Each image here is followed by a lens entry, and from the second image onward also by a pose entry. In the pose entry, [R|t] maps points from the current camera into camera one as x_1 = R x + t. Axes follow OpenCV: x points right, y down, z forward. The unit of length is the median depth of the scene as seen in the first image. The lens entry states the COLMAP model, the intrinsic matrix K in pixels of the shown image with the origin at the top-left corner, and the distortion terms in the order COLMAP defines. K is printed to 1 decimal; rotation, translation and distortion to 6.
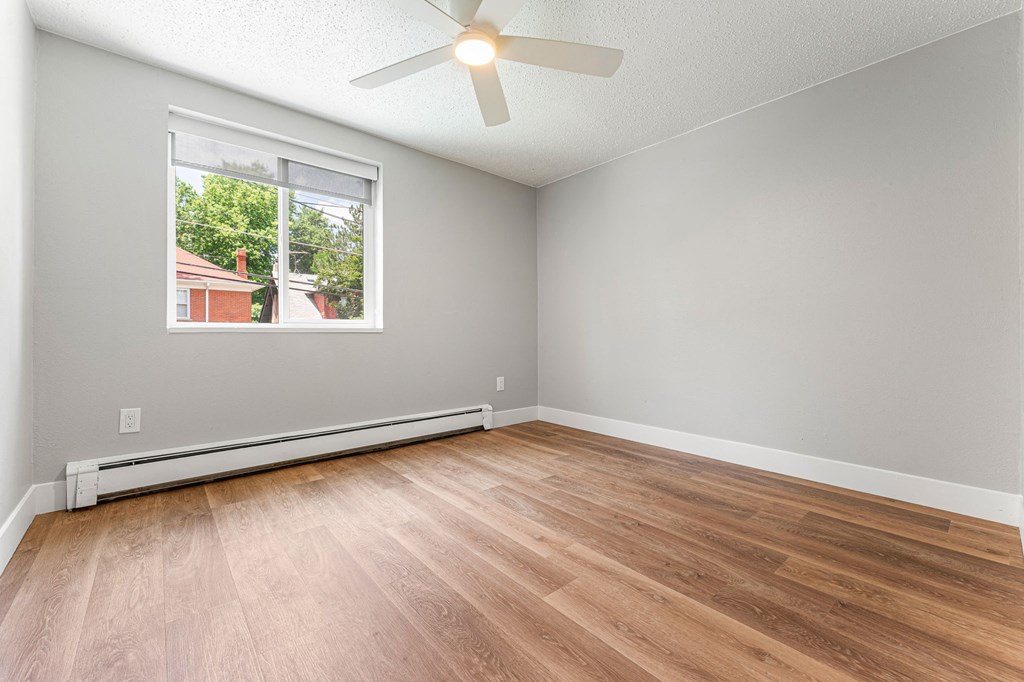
lens RADIAL K [[413.5, 0, 510.9], [0, 413.5, 338.2], [0, 0, 1]] dist [-0.000283, -0.000243]
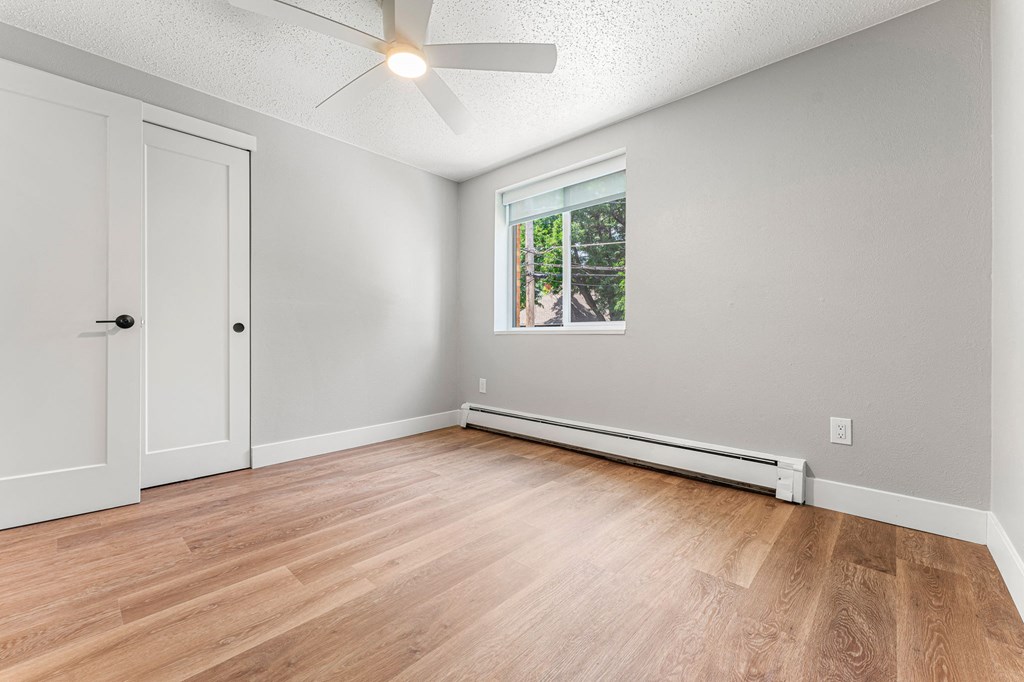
lens RADIAL K [[413.5, 0, 510.9], [0, 413.5, 338.2], [0, 0, 1]] dist [-0.000283, -0.000243]
pose [[0.117877, 0.006998, -0.993004, 0.857374], [-0.012831, 0.999902, 0.005523, -0.008955], [0.992945, 0.012090, 0.117956, 0.989829]]
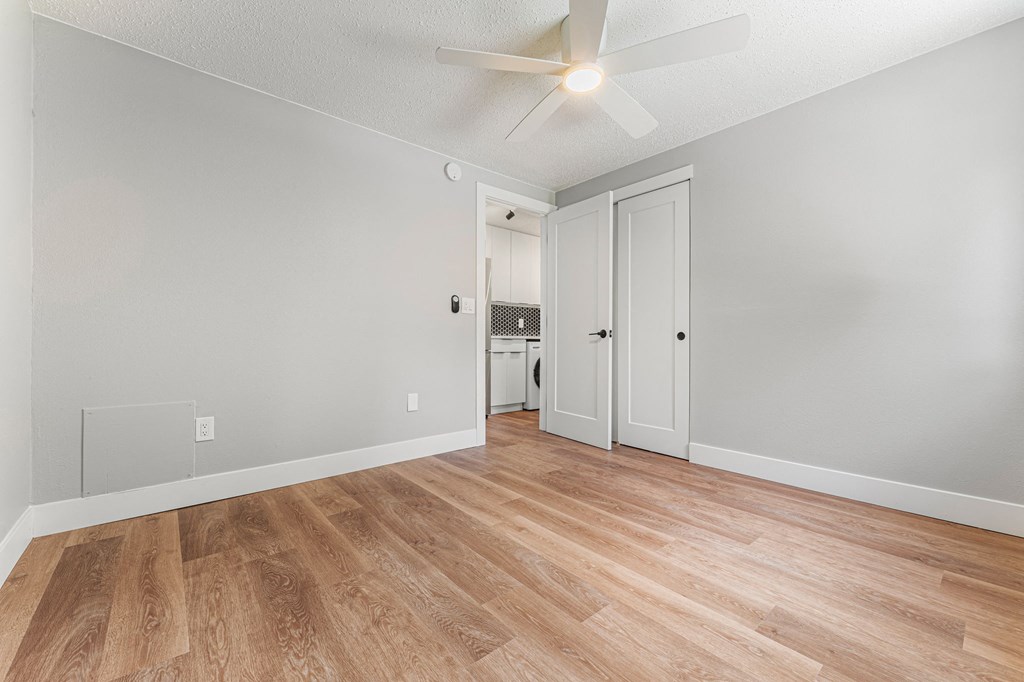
lens RADIAL K [[413.5, 0, 510.9], [0, 413.5, 338.2], [0, 0, 1]] dist [-0.000283, -0.000243]
pose [[-0.999983, -0.003035, 0.004896, 0.082965], [-0.003001, 0.999971, 0.006946, -0.025613], [-0.004917, 0.006932, -0.999964, 1.813965]]
